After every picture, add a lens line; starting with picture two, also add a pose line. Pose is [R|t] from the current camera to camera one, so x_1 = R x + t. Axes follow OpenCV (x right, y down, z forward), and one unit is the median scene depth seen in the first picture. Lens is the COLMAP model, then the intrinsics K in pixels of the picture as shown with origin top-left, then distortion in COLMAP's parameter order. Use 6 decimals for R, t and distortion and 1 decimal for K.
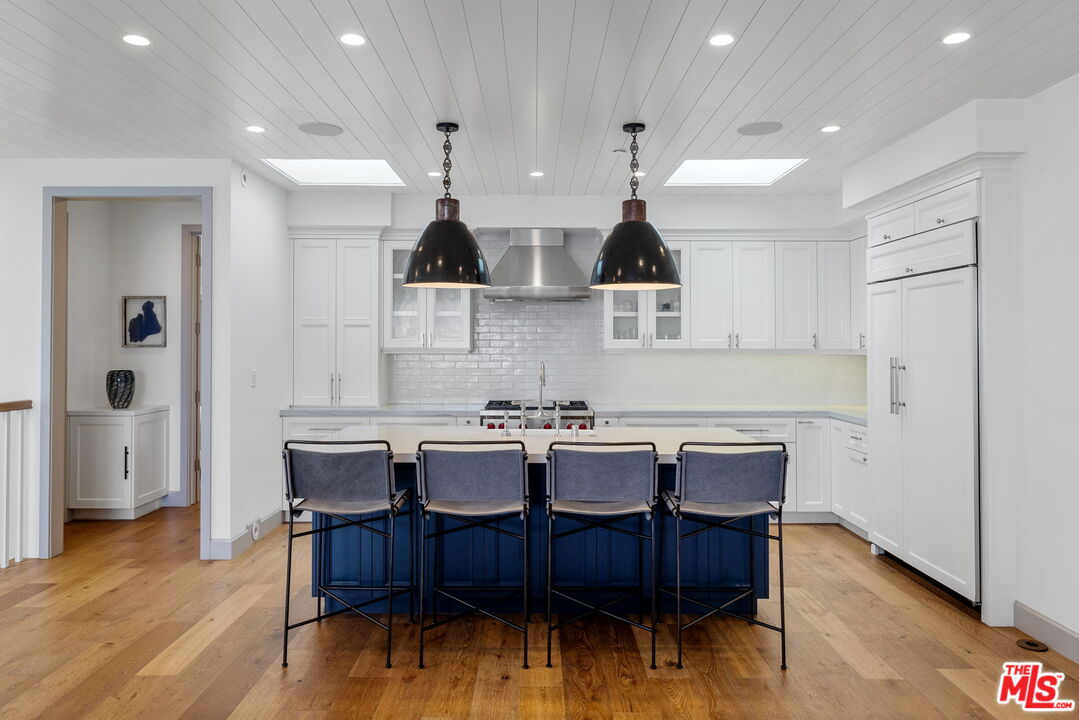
lens RADIAL K [[726.2, 0, 506.0], [0, 726.2, 333.9], [0, 0, 1]] dist [-0.009070, 0.005702]
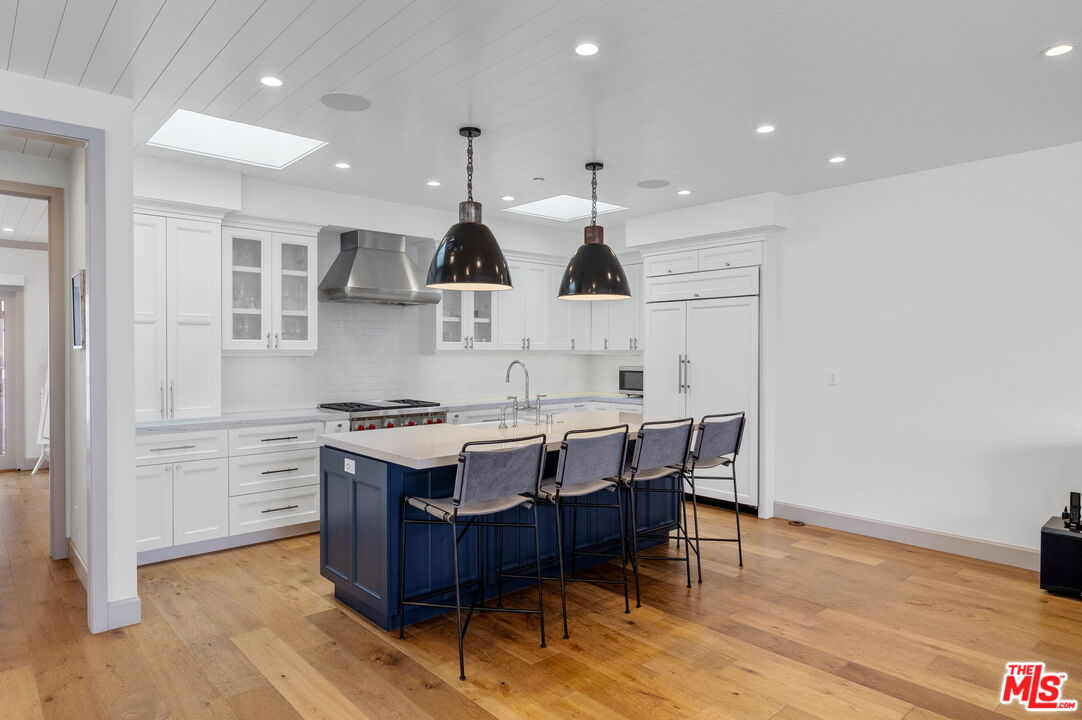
lens RADIAL K [[668.6, 0, 535.0], [0, 668.6, 358.4], [0, 0, 1]] dist [-0.004187, -0.000586]
pose [[0.733976, -0.009424, 0.679110, -0.657039], [-0.007966, 0.999715, 0.022483, 0.013047], [-0.679128, -0.021911, 0.733693, 0.238912]]
